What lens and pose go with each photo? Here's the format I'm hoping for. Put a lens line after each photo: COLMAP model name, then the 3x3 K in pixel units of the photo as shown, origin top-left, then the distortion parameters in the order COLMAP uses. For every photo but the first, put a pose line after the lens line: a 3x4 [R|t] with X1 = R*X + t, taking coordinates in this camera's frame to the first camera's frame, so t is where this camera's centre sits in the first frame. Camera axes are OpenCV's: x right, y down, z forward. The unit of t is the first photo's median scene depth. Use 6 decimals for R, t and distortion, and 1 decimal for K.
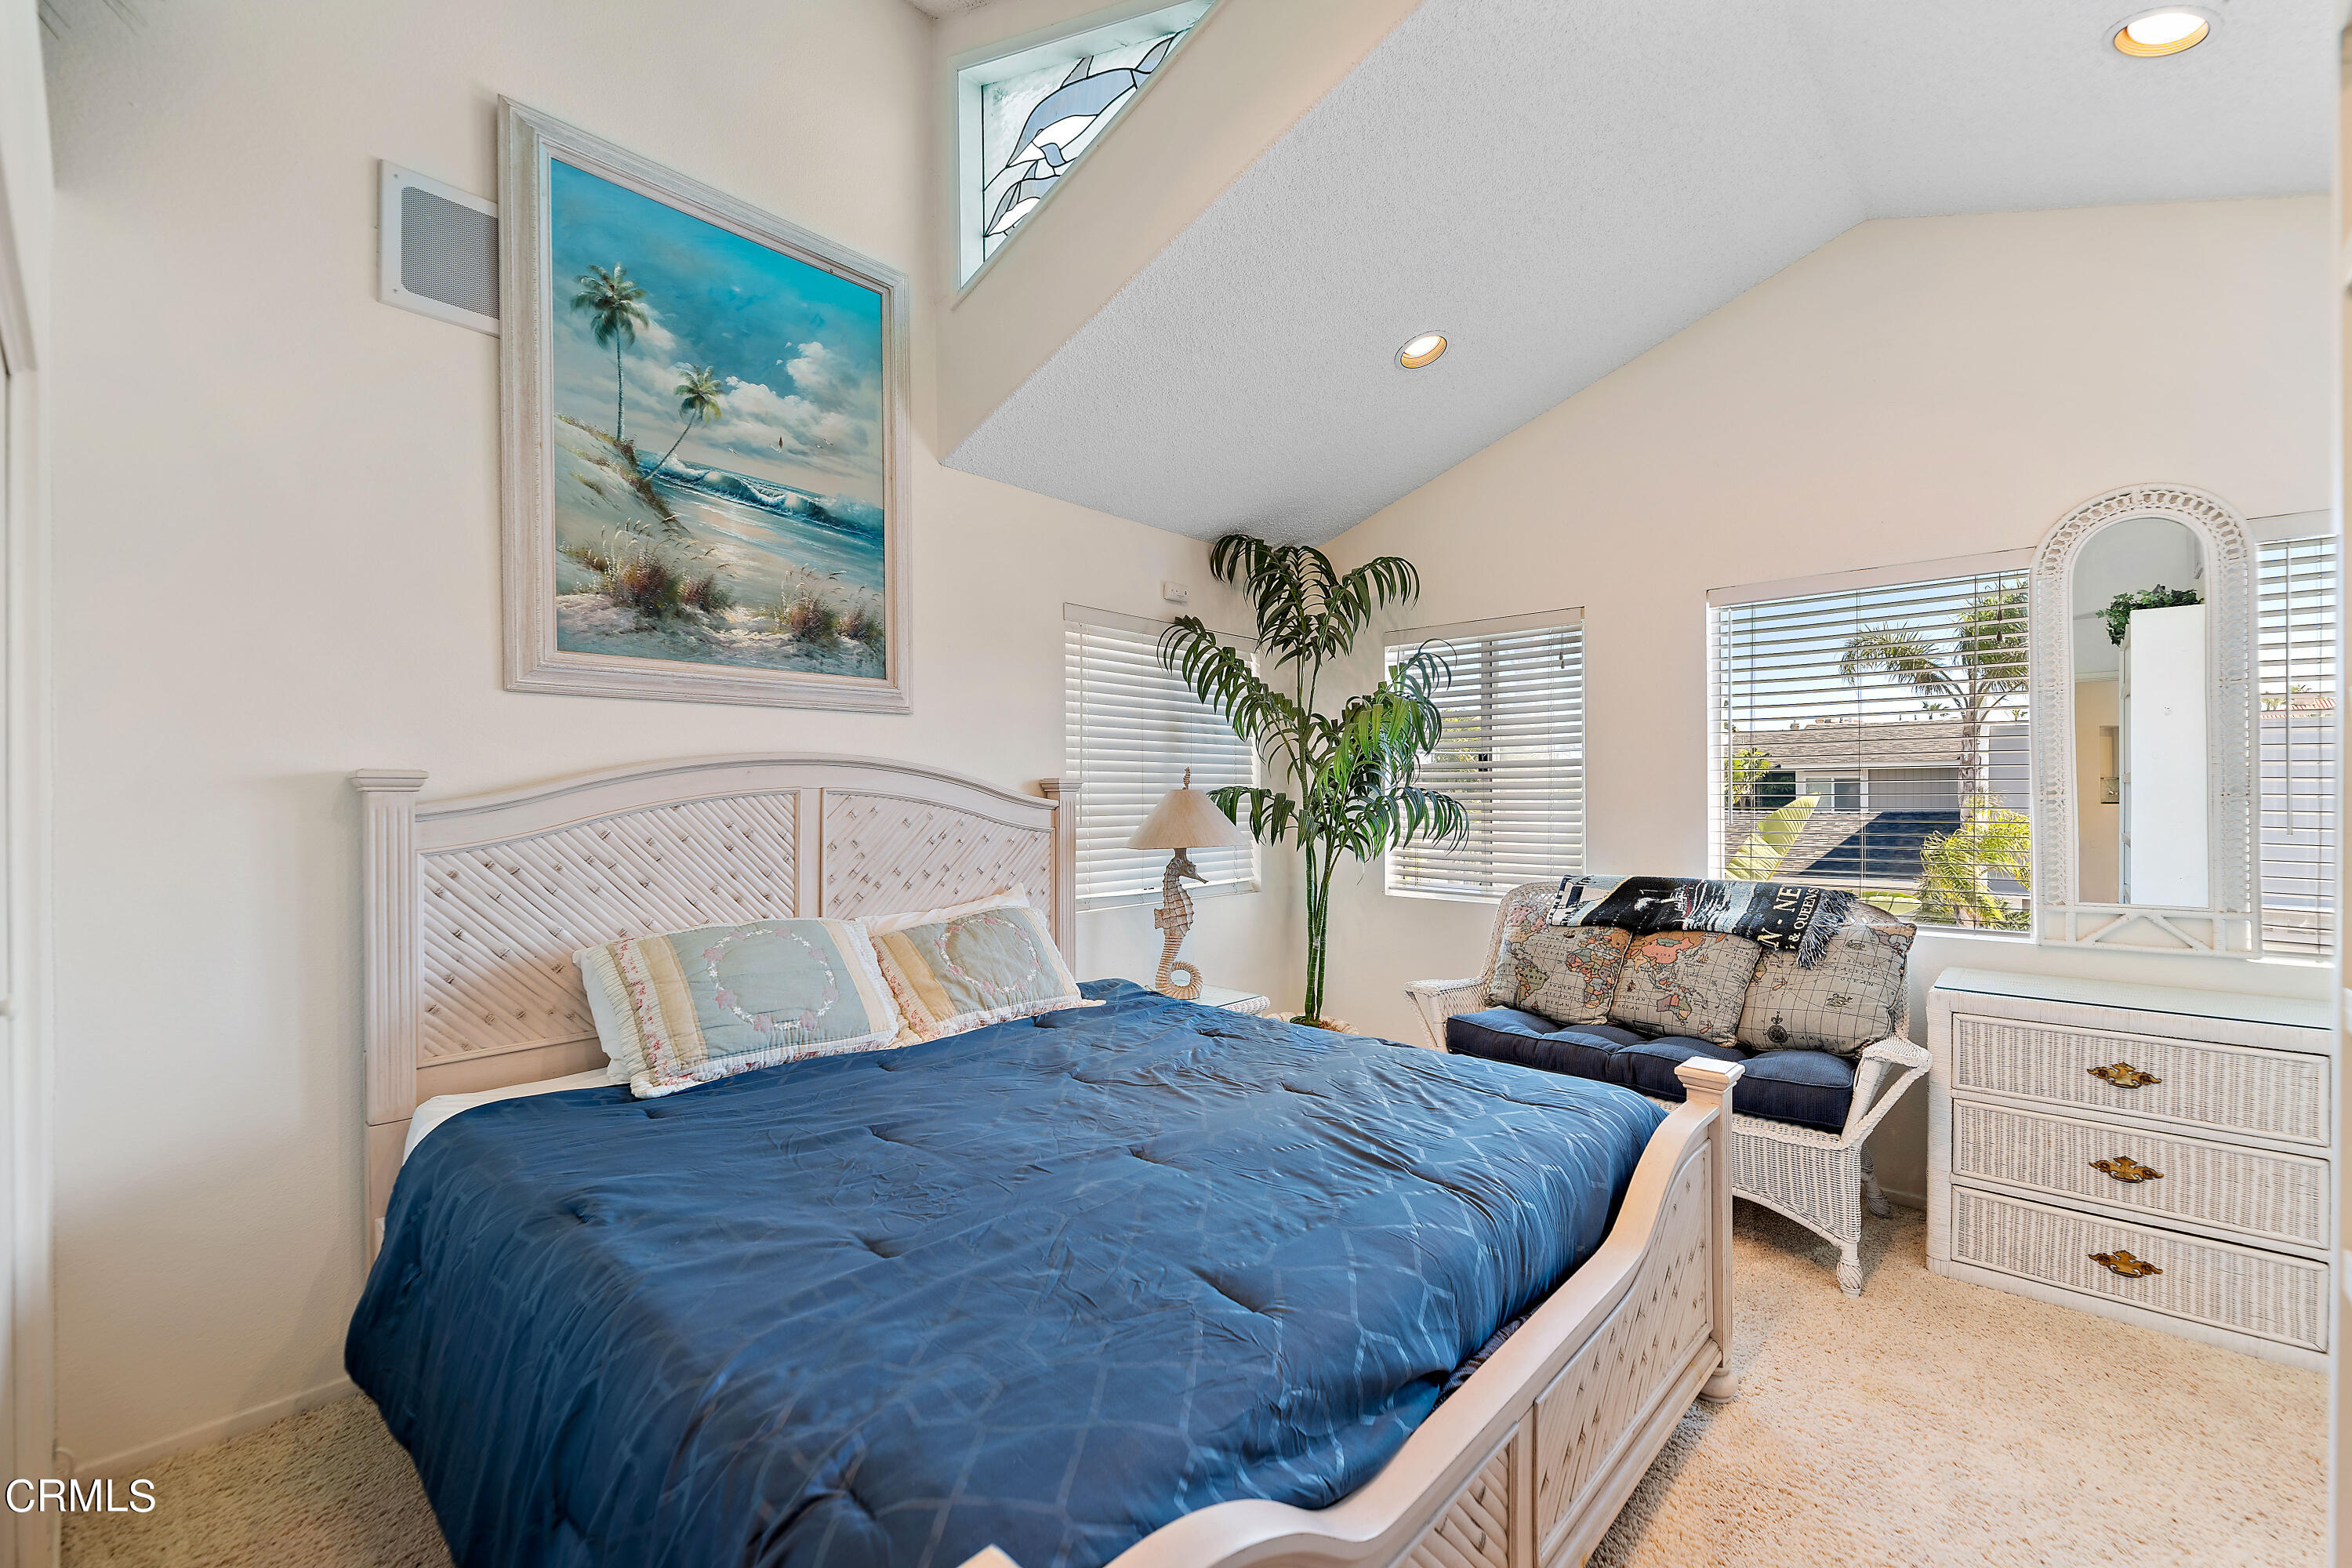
lens RADIAL K [[961.2, 0, 1195.2], [0, 961.2, 794.2], [0, 0, 1]] dist [0.000931, 0.000039]
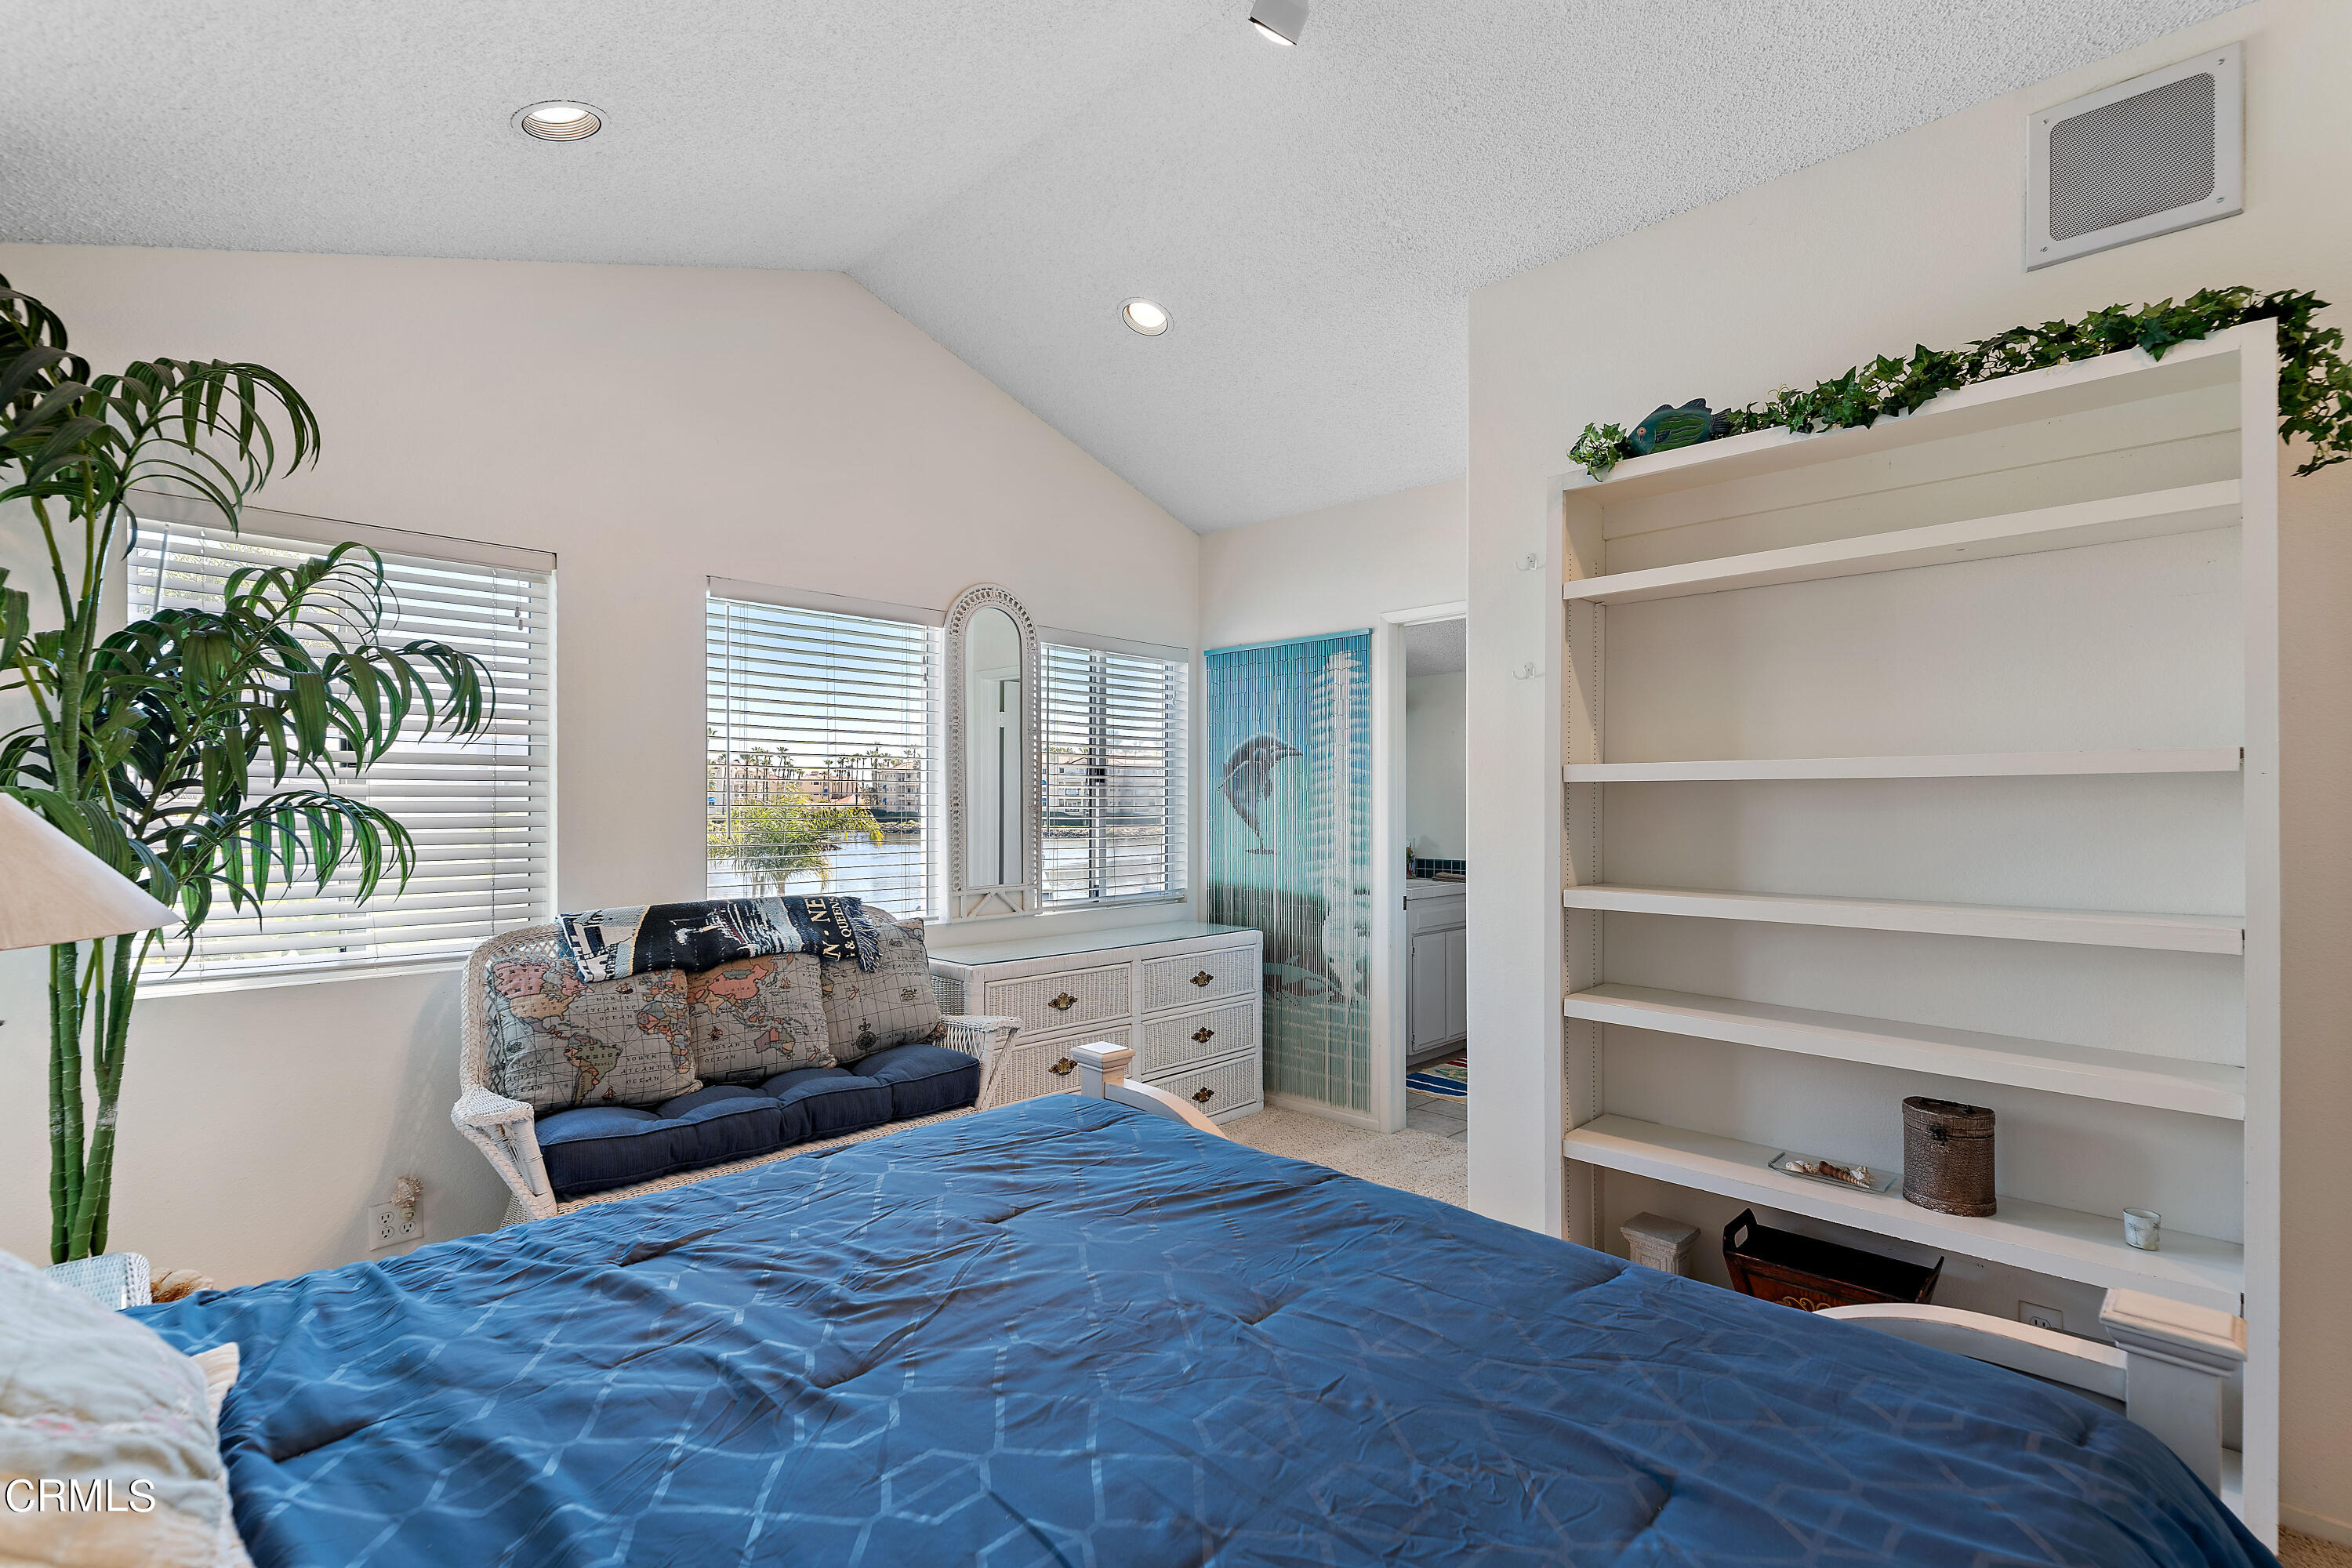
lens RADIAL K [[1050.5, 0, 1192.9], [0, 1050.5, 799.6], [0, 0, 1]] dist [0.026814, 0.000220]
pose [[0.051960, 0.006635, 0.998627, -0.500780], [-0.008564, 0.999944, -0.006198, -0.003520], [-0.998612, -0.008230, 0.052014, 0.594538]]
